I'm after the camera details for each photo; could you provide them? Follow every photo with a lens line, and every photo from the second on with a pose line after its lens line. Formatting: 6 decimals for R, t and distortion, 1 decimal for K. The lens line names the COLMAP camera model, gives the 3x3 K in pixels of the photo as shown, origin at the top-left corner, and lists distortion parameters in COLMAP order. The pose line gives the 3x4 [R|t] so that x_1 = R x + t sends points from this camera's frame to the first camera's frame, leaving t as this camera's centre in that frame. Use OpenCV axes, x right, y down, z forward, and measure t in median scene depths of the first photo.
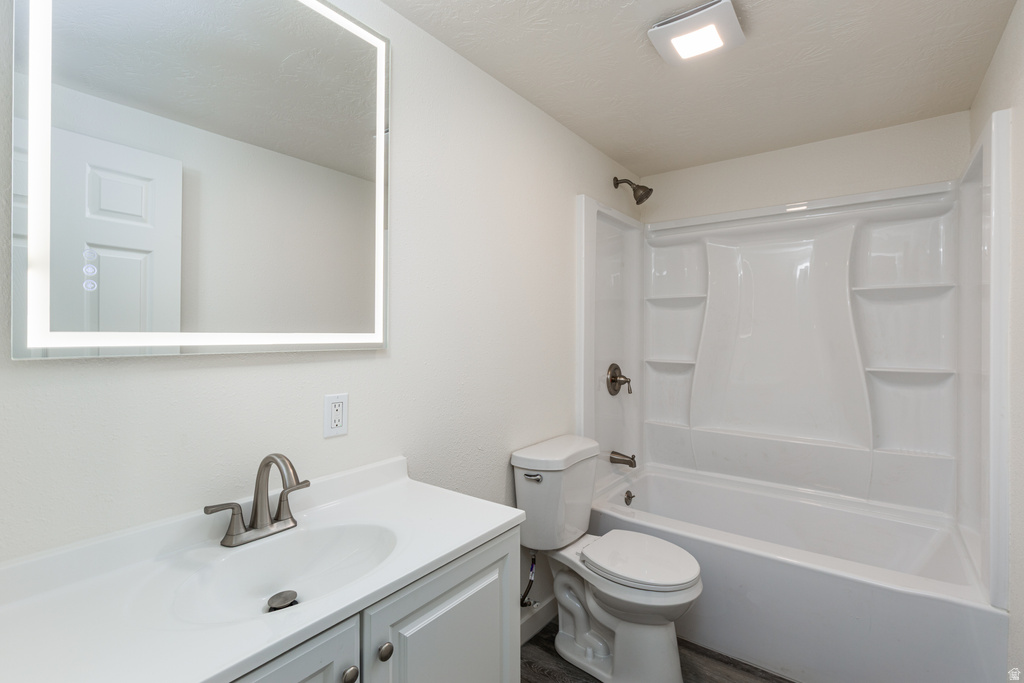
lens RADIAL K [[459.9, 0, 508.8], [0, 459.9, 335.1], [0, 0, 1]] dist [0.009588, -0.001680]
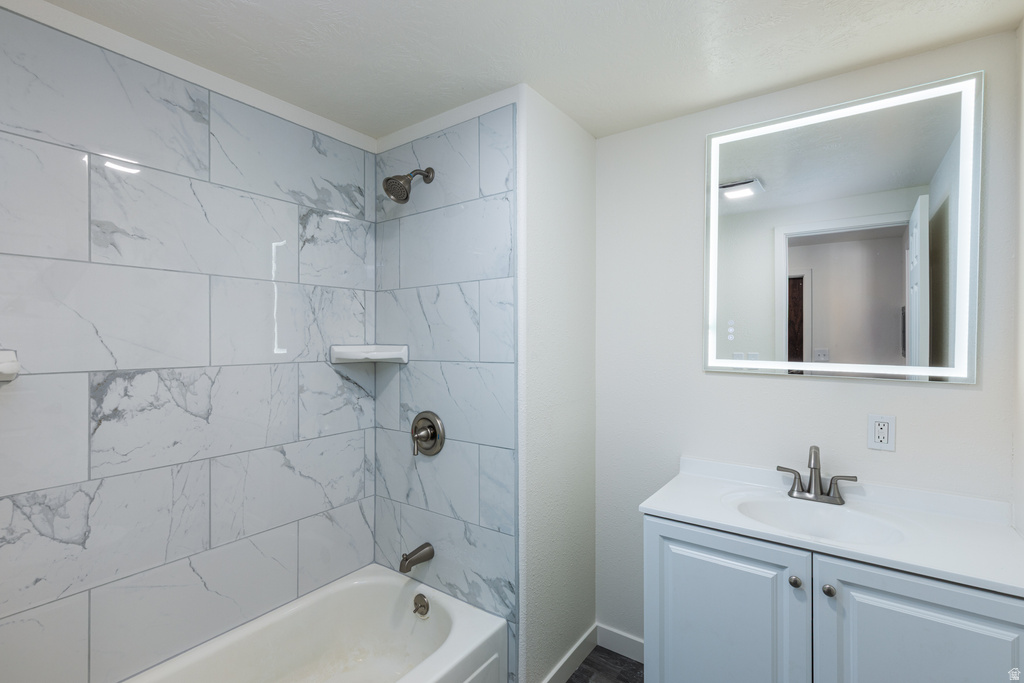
lens RADIAL K [[459.9, 0, 511.4], [0, 459.9, 343.2], [0, 0, 1]] dist [0.009588, -0.001680]
pose [[0.045197, -0.002971, -0.998974, 1.052335], [-0.021828, 0.999754, -0.003961, -0.049704], [0.998740, 0.021985, 0.045121, -0.059754]]
